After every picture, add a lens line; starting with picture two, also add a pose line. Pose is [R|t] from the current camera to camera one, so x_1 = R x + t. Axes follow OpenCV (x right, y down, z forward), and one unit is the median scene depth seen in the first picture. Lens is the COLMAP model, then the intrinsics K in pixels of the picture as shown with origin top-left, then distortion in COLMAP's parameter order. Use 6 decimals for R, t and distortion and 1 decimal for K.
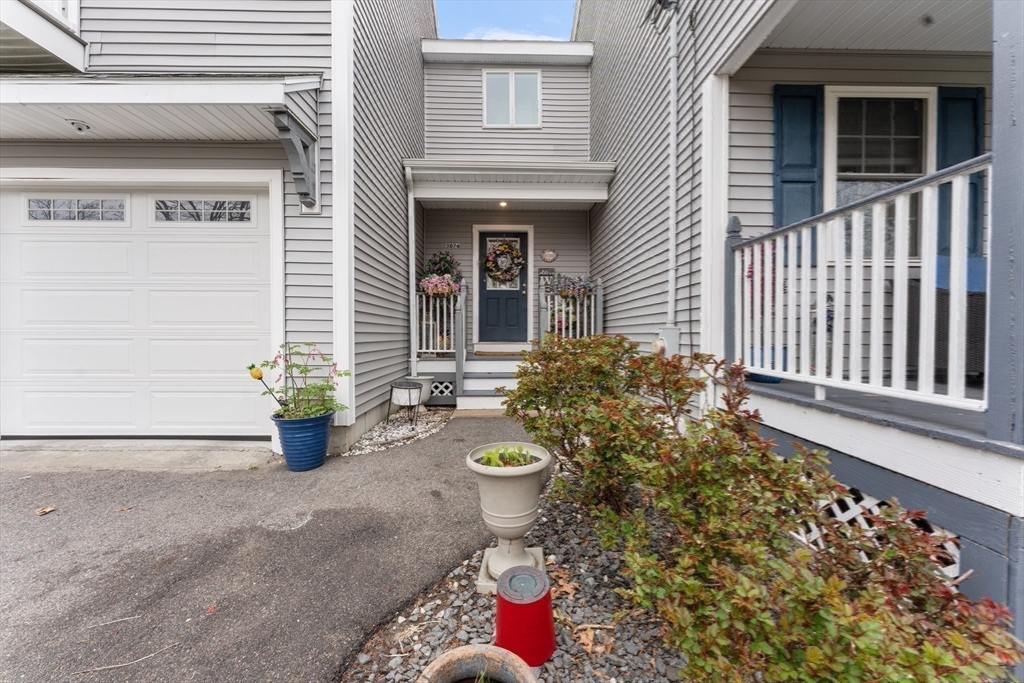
lens RADIAL K [[410.7, 0, 512.0], [0, 410.7, 341.5], [0, 0, 1]] dist [-0.000769, -0.000120]
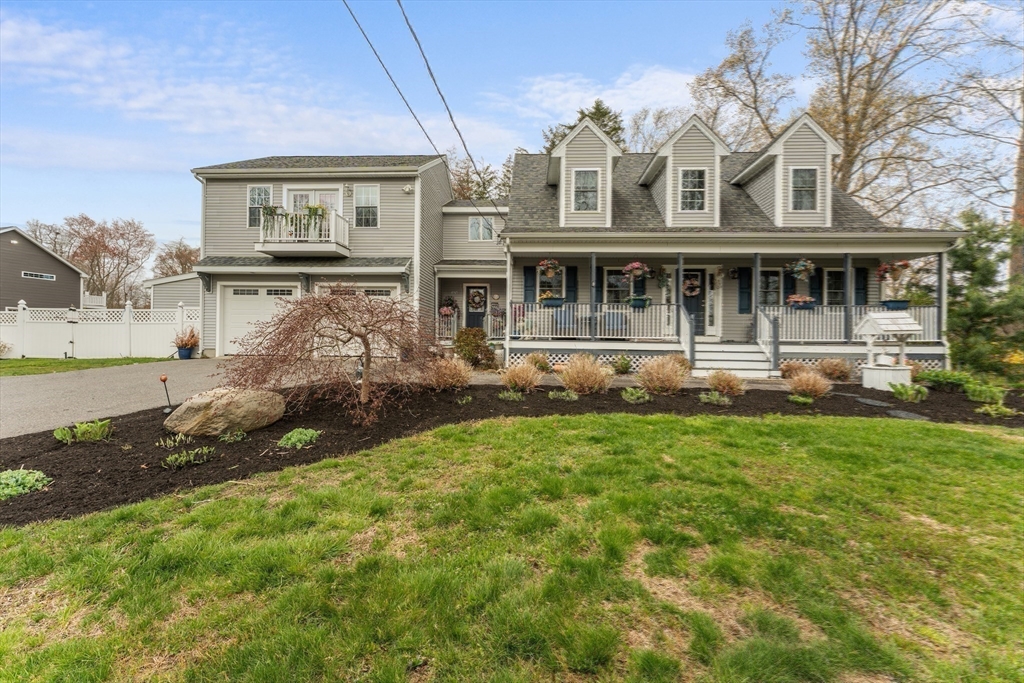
lens RADIAL K [[410.7, 0, 512.0], [0, 410.7, 341.5], [0, 0, 1]] dist [-0.000769, -0.000120]
pose [[0.997088, 0.011375, -0.075402, 0.376606], [-0.012580, 0.999800, -0.015524, 0.079754], [0.075211, 0.016427, 0.997032, -1.357052]]
